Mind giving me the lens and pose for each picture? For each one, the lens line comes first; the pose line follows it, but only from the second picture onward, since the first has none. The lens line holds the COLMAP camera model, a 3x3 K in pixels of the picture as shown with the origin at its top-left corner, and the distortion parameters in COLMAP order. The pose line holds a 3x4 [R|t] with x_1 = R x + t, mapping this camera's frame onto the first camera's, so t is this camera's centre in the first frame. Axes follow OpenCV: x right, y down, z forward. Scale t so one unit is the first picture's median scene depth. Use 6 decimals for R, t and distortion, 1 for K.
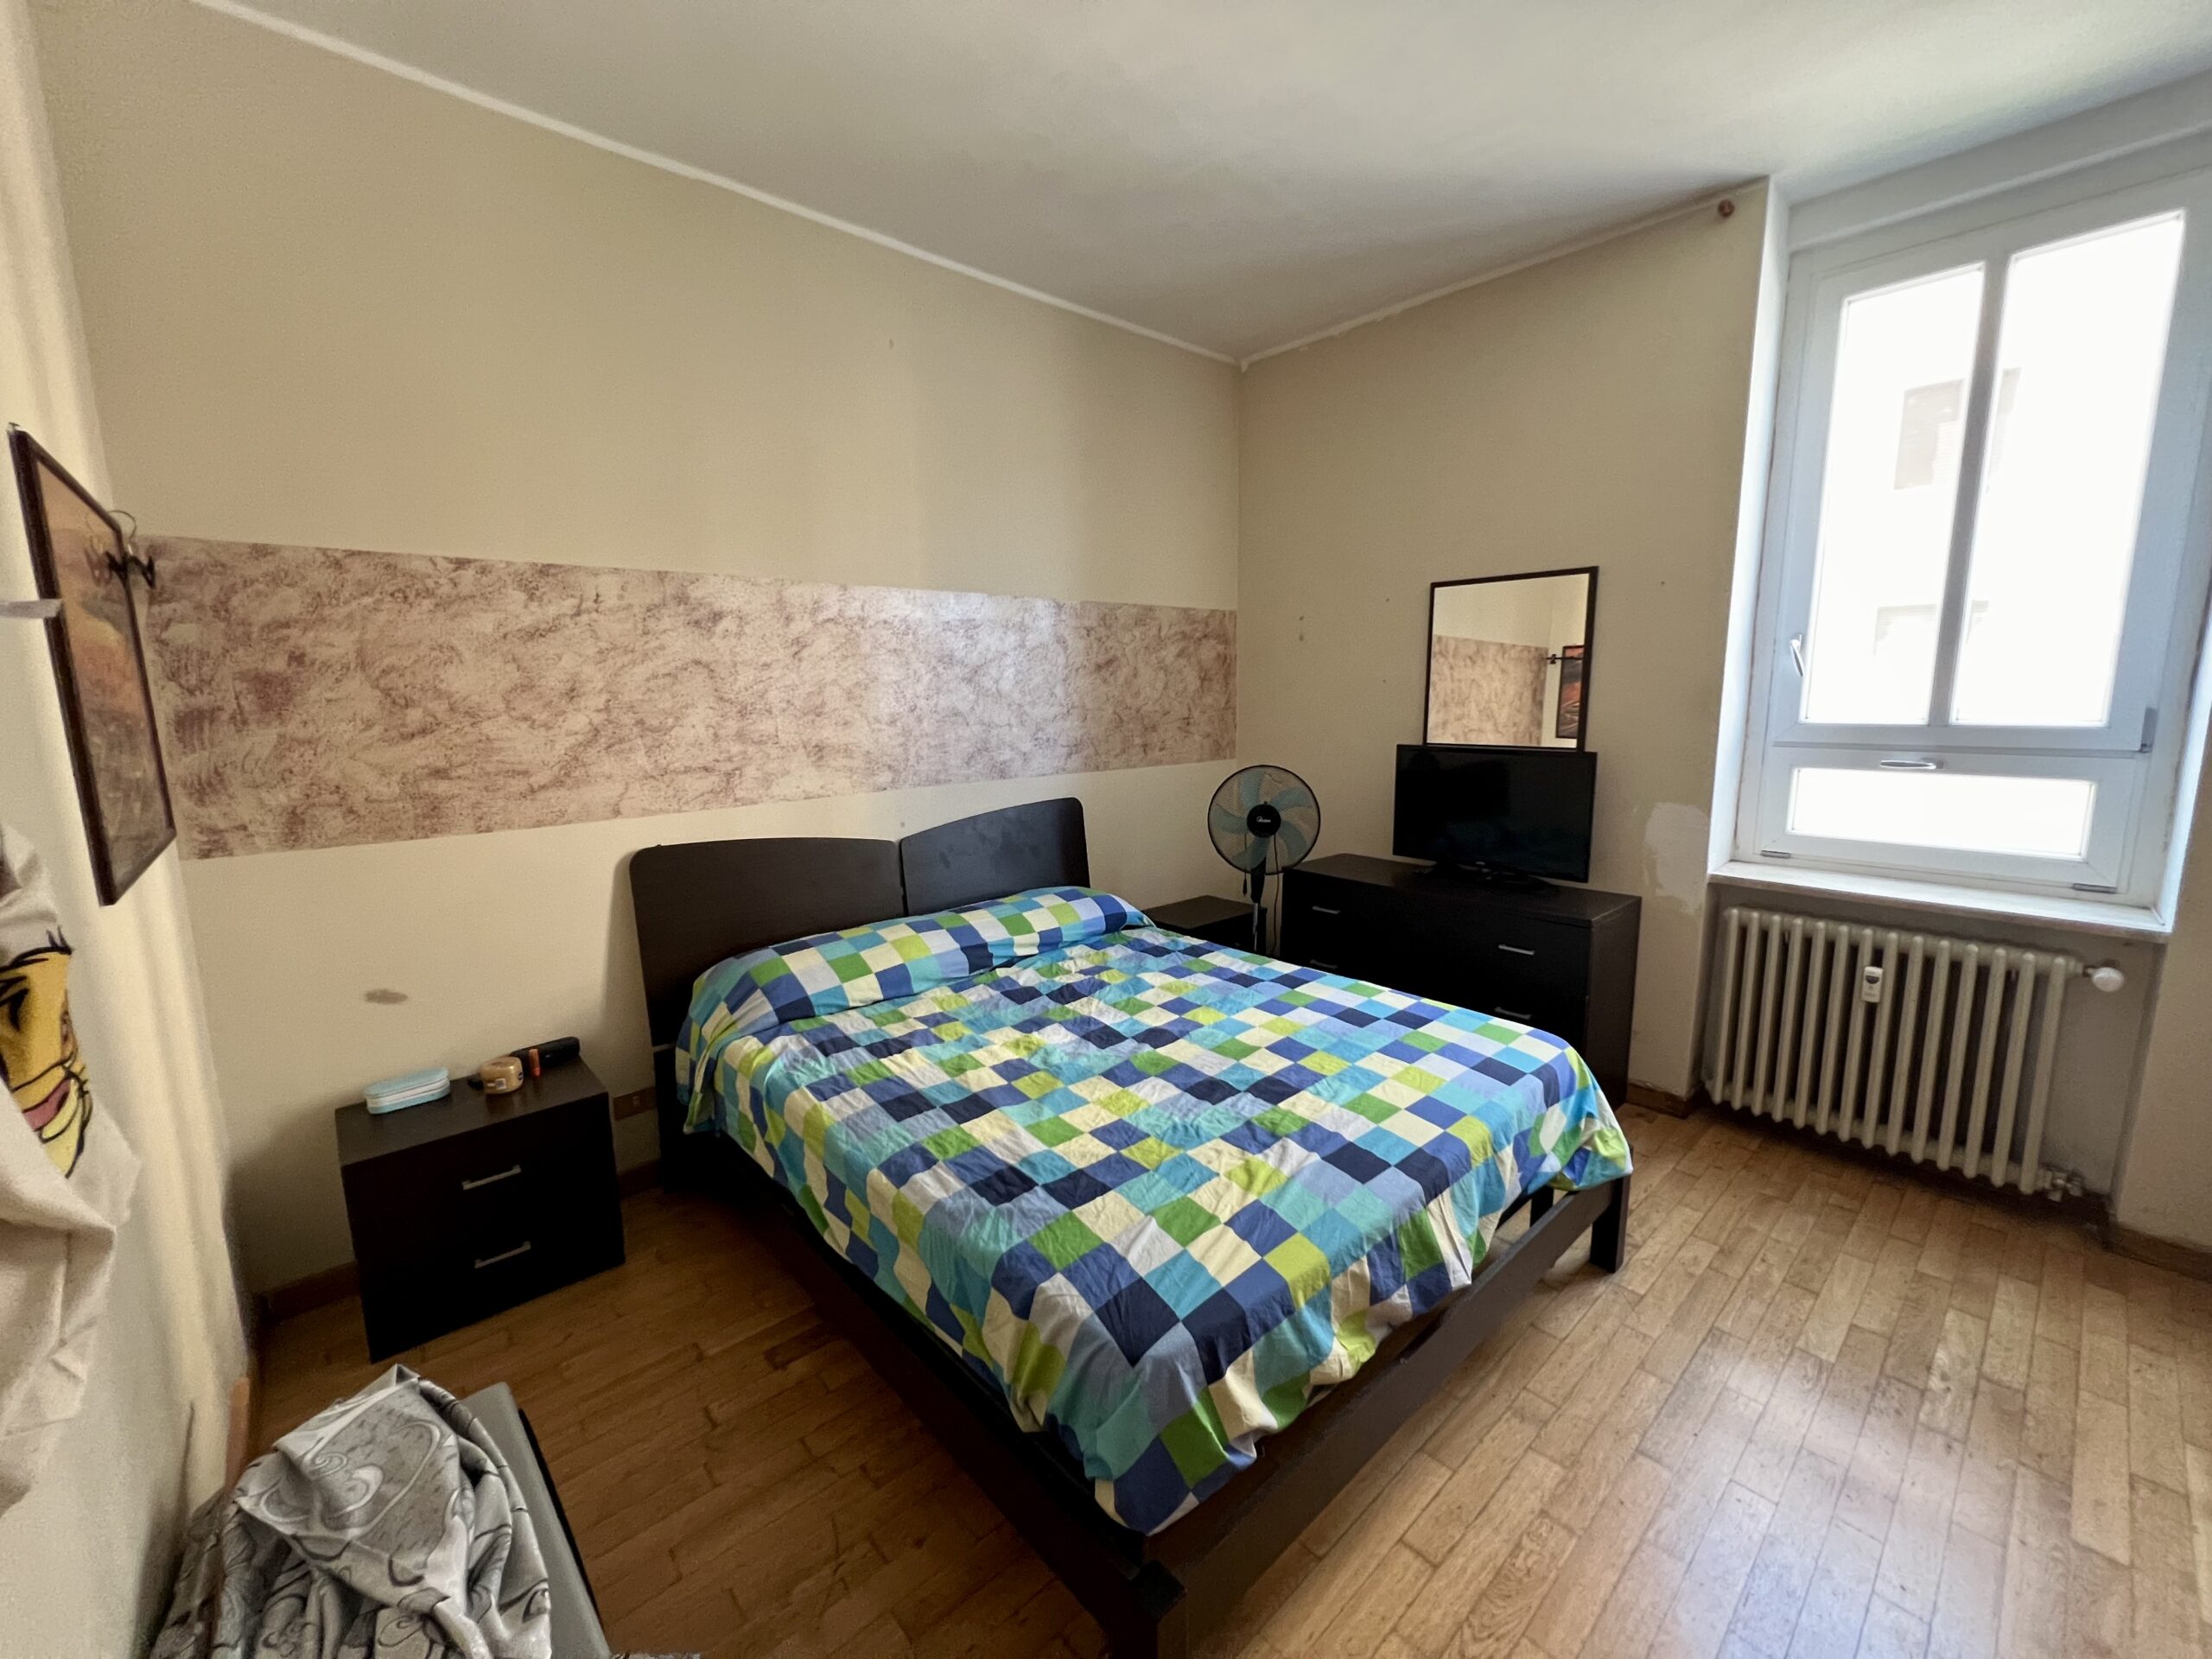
lens RADIAL K [[895.9, 0, 1102.6], [0, 895.9, 827.0], [0, 0, 1]] dist [0.001727, -0.000378]
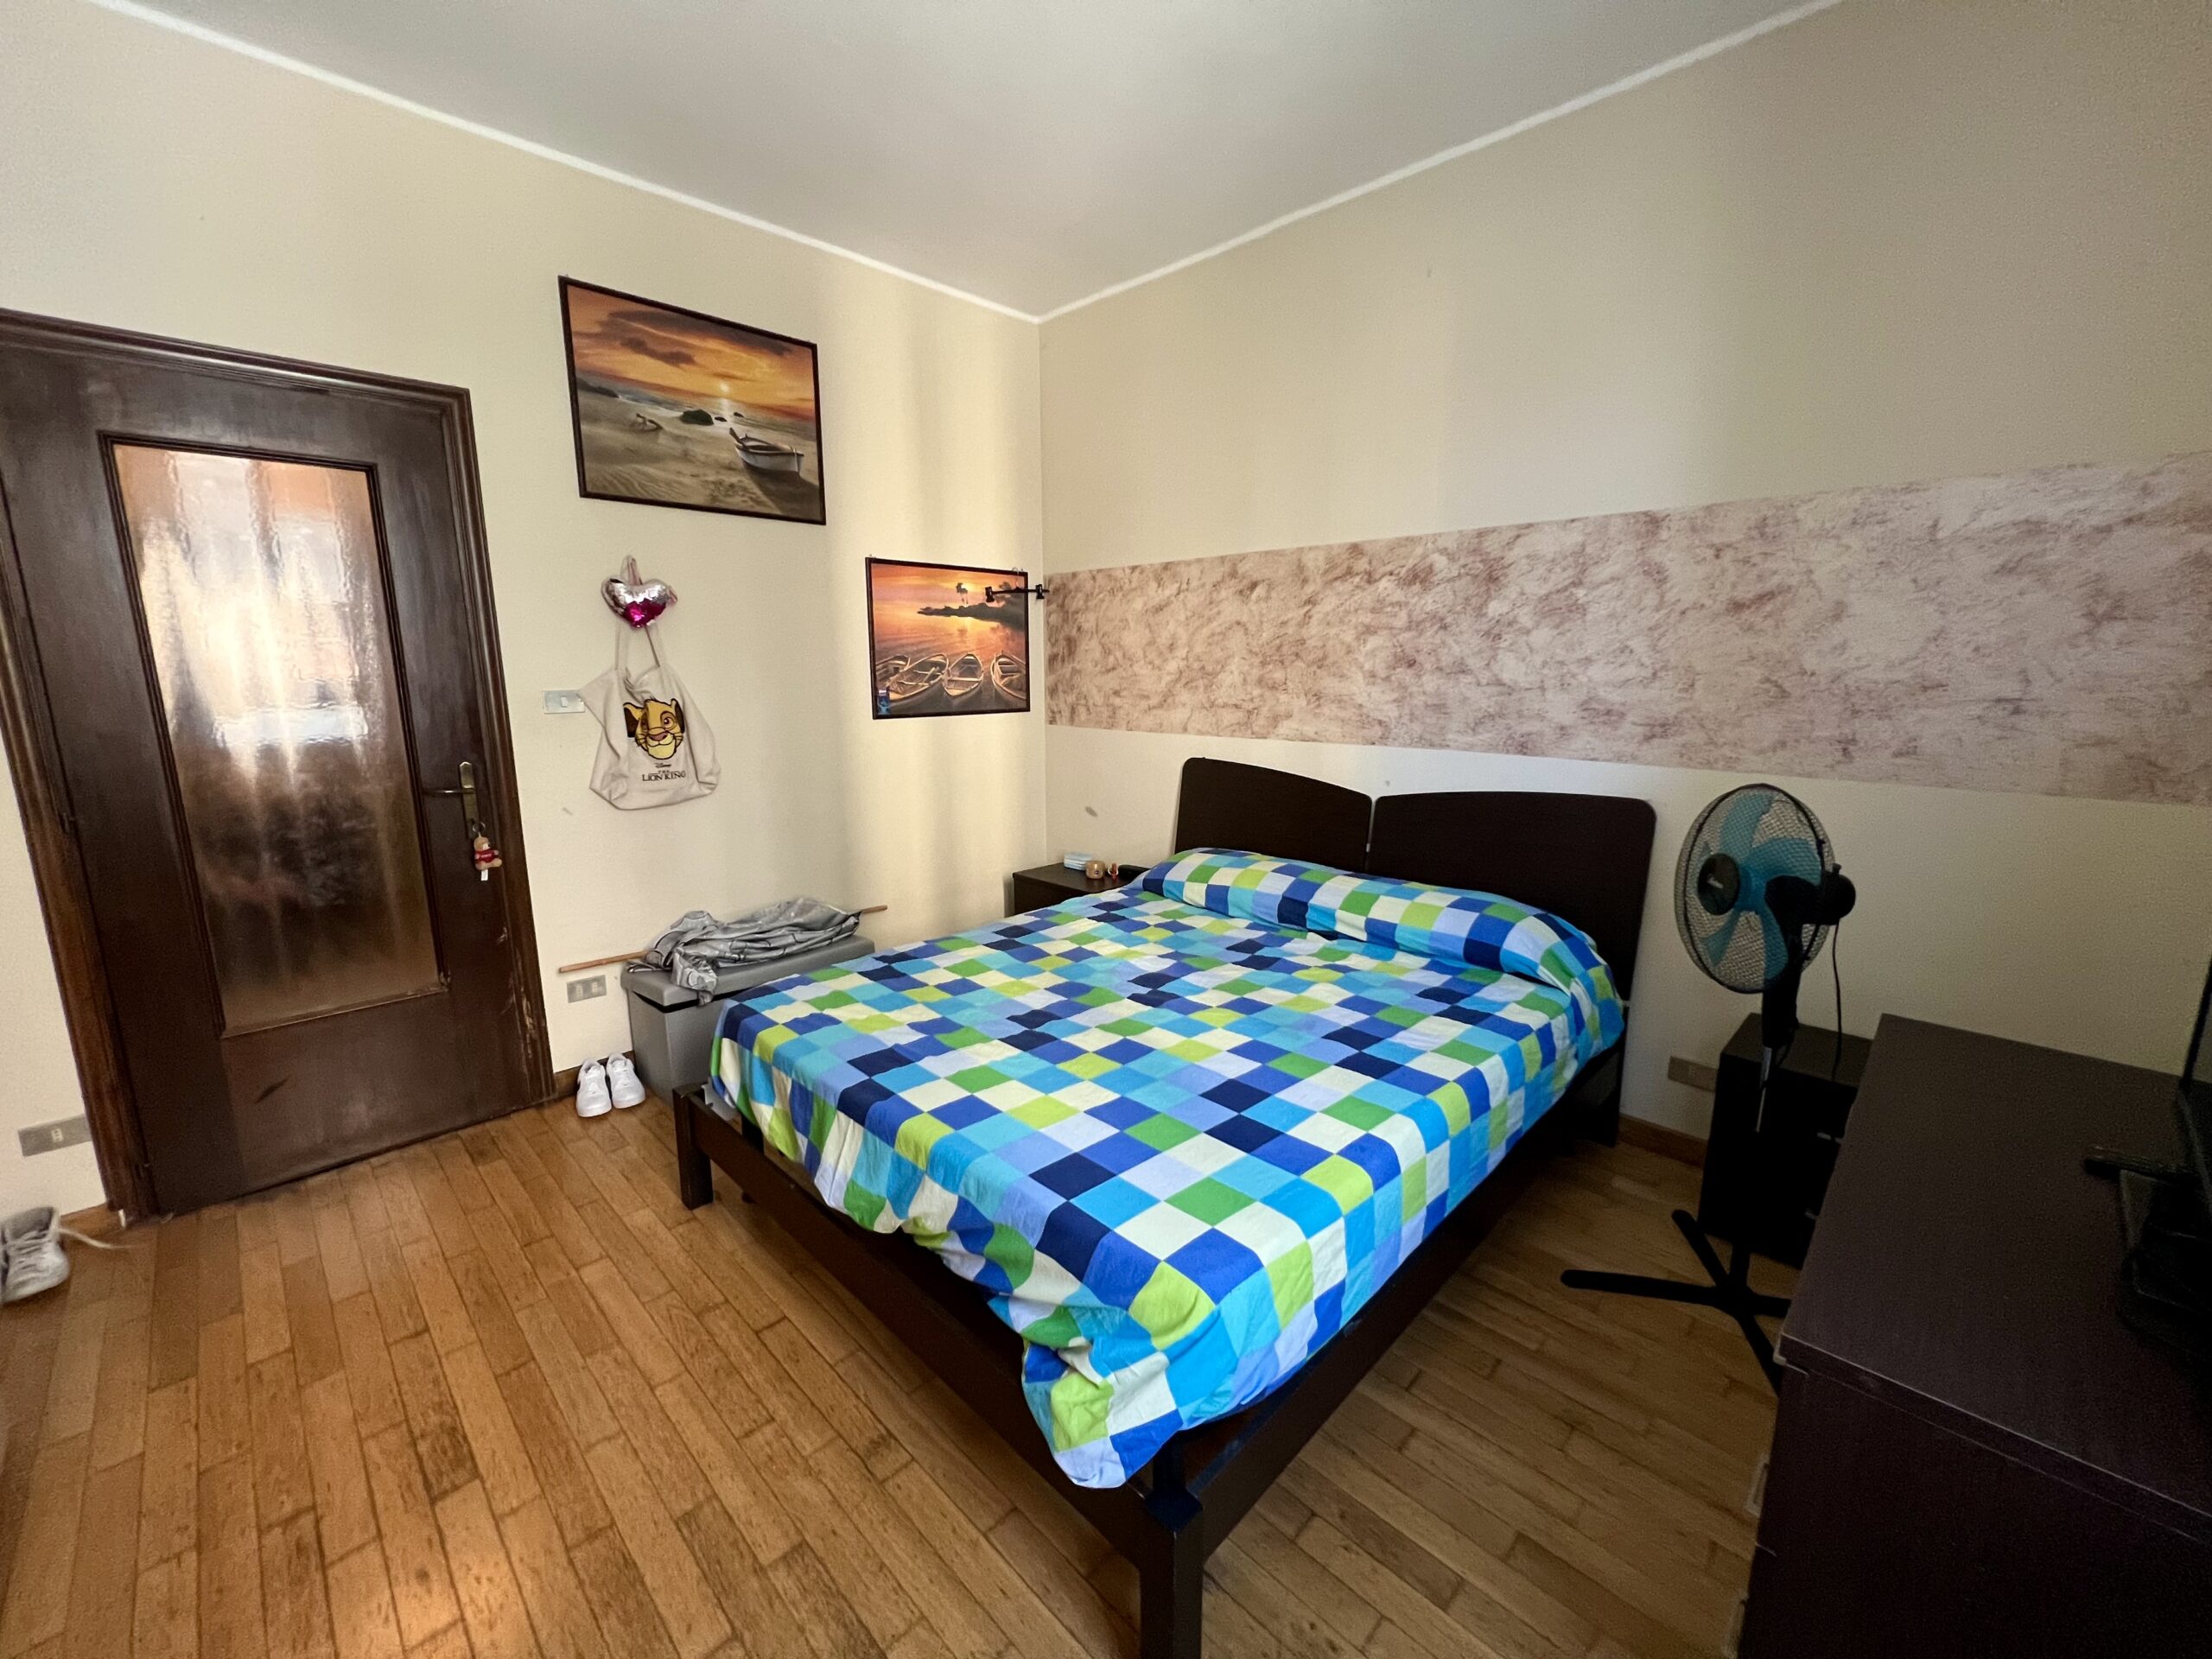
lens RADIAL K [[895.9, 0, 1093.6], [0, 895.9, 827.2], [0, 0, 1]] dist [0.001727, -0.000378]
pose [[0.044707, 0.194035, -0.979975, 0.929395], [-0.152677, 0.970759, 0.185245, -0.111995], [0.987264, 0.141338, 0.073024, 0.790363]]
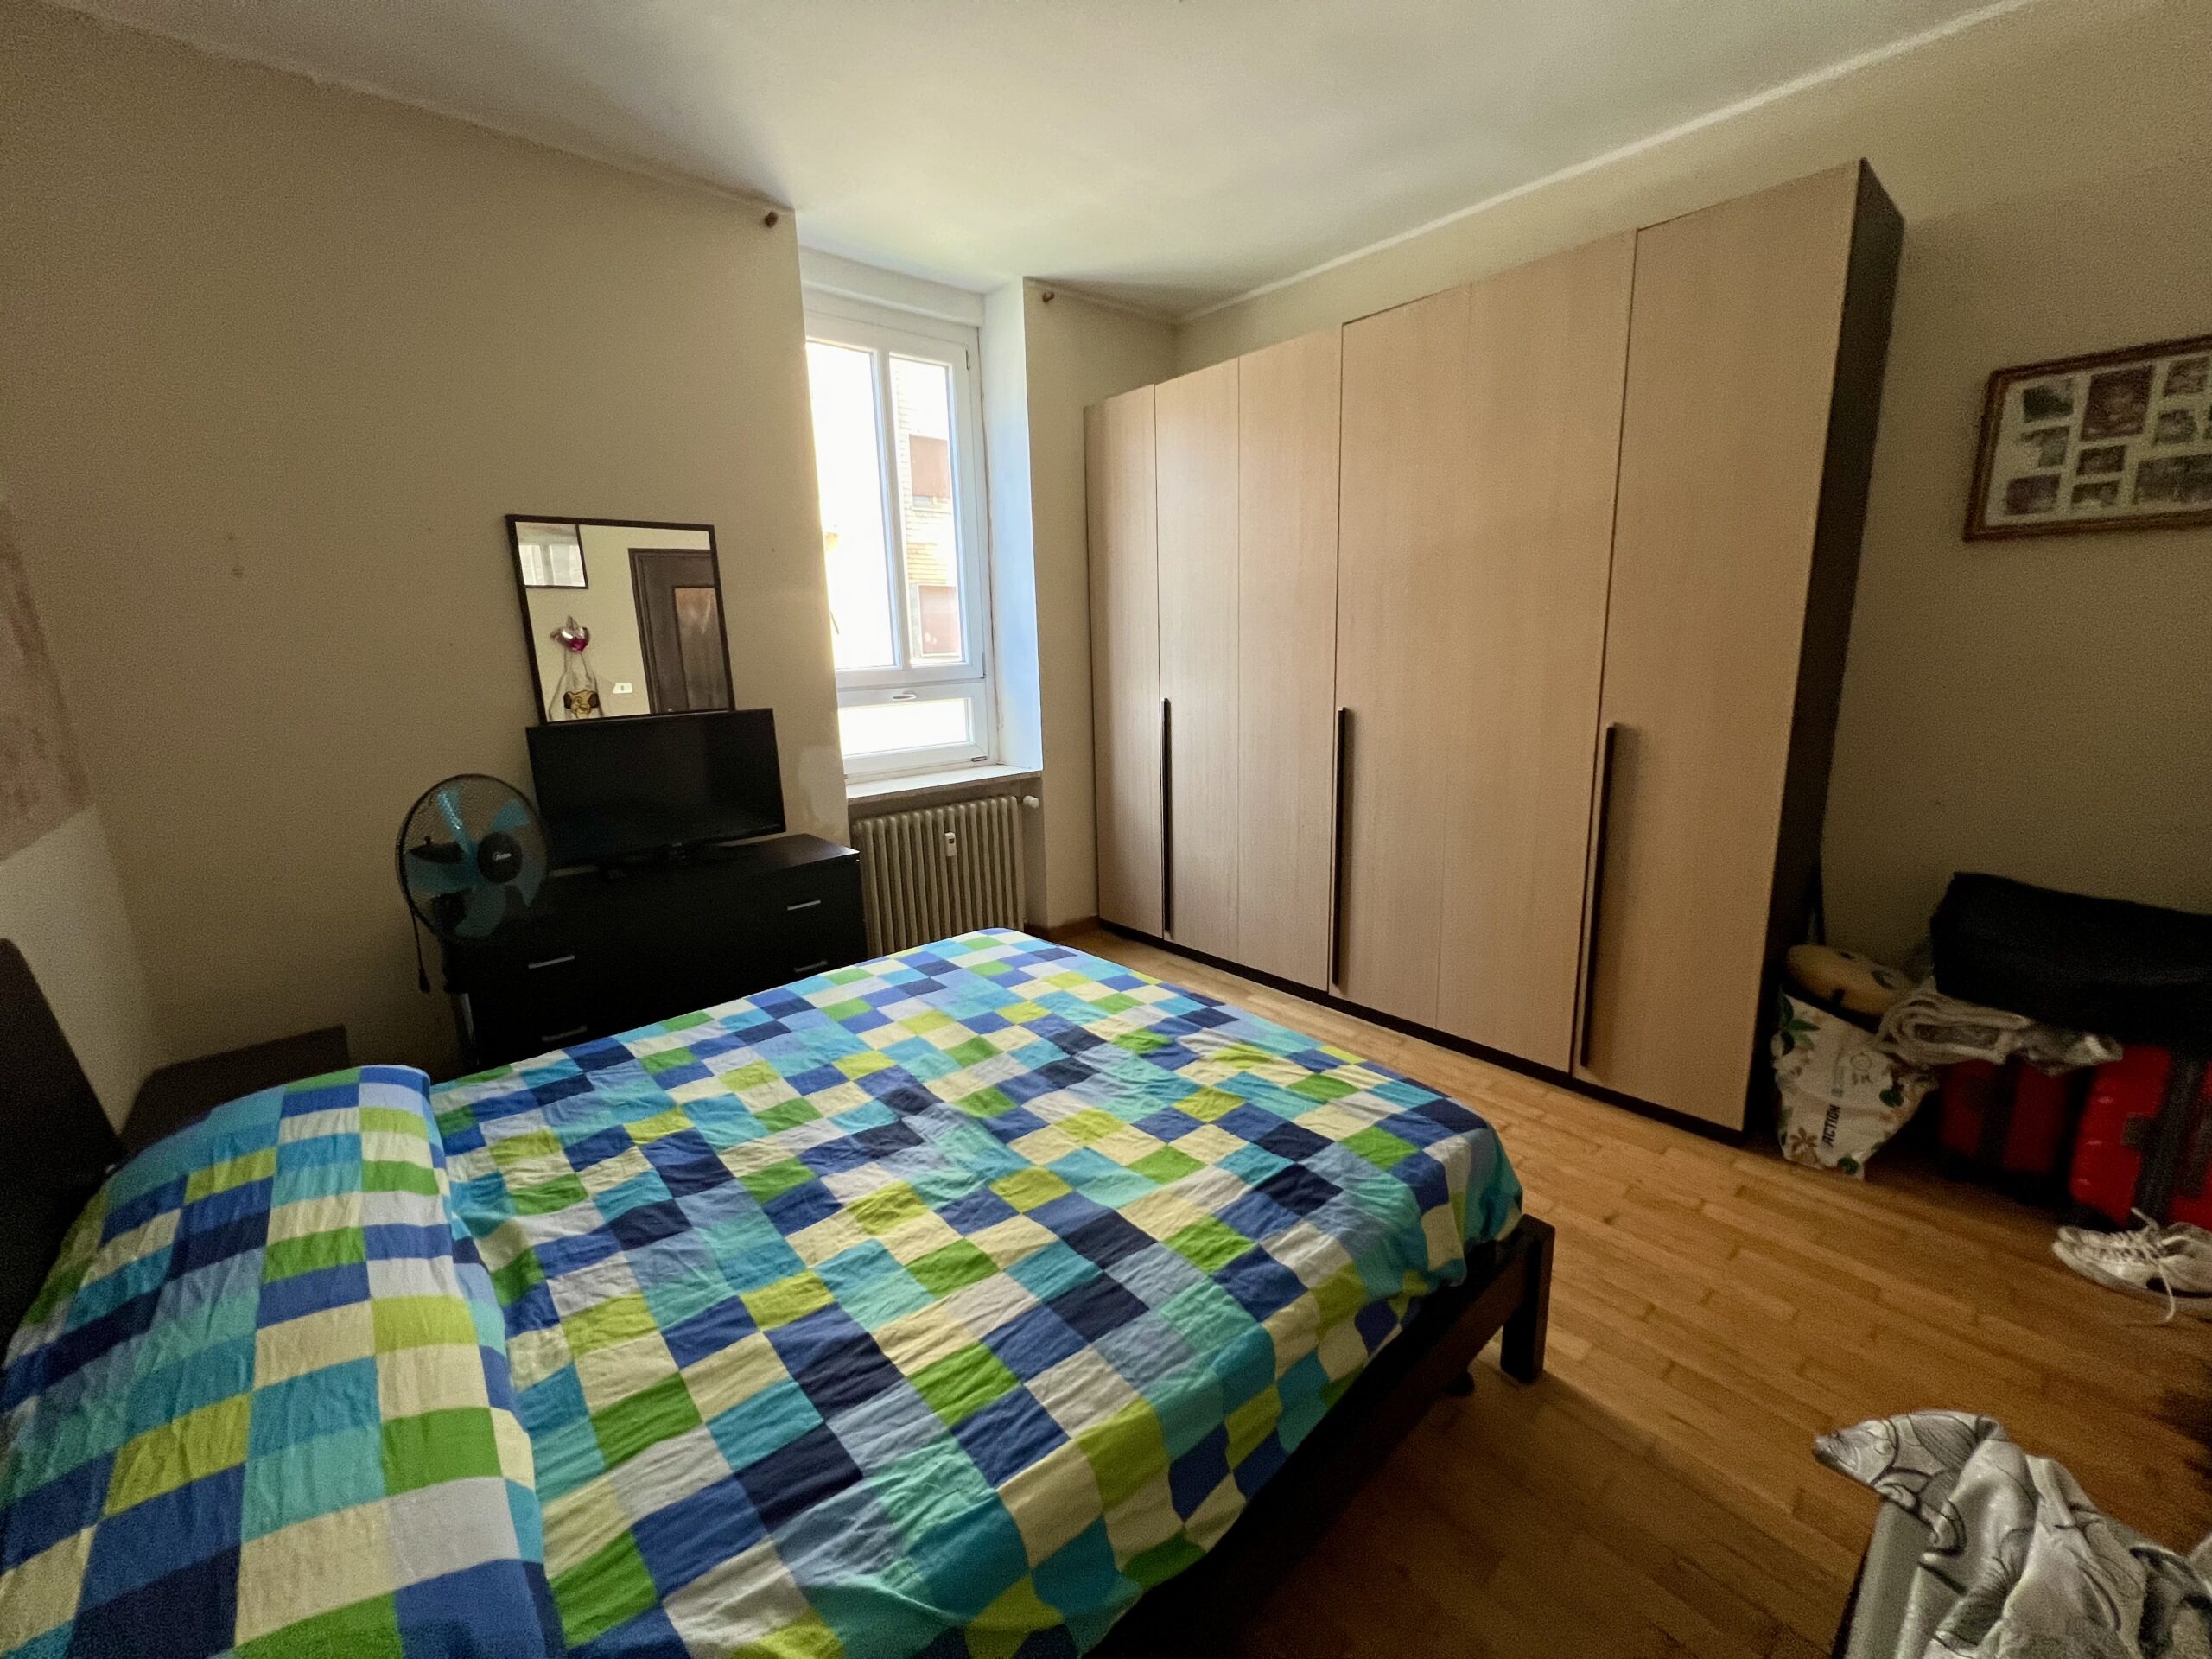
lens RADIAL K [[876.7, 0, 1106.3], [0, 876.7, 828.3], [0, 0, 1]] dist [-0.000546, 0.000009]
pose [[0.010481, -0.210082, 0.977628, -0.594104], [0.176922, 0.962646, 0.204965, -0.108921], [-0.984169, 0.170816, 0.047257, 0.718397]]
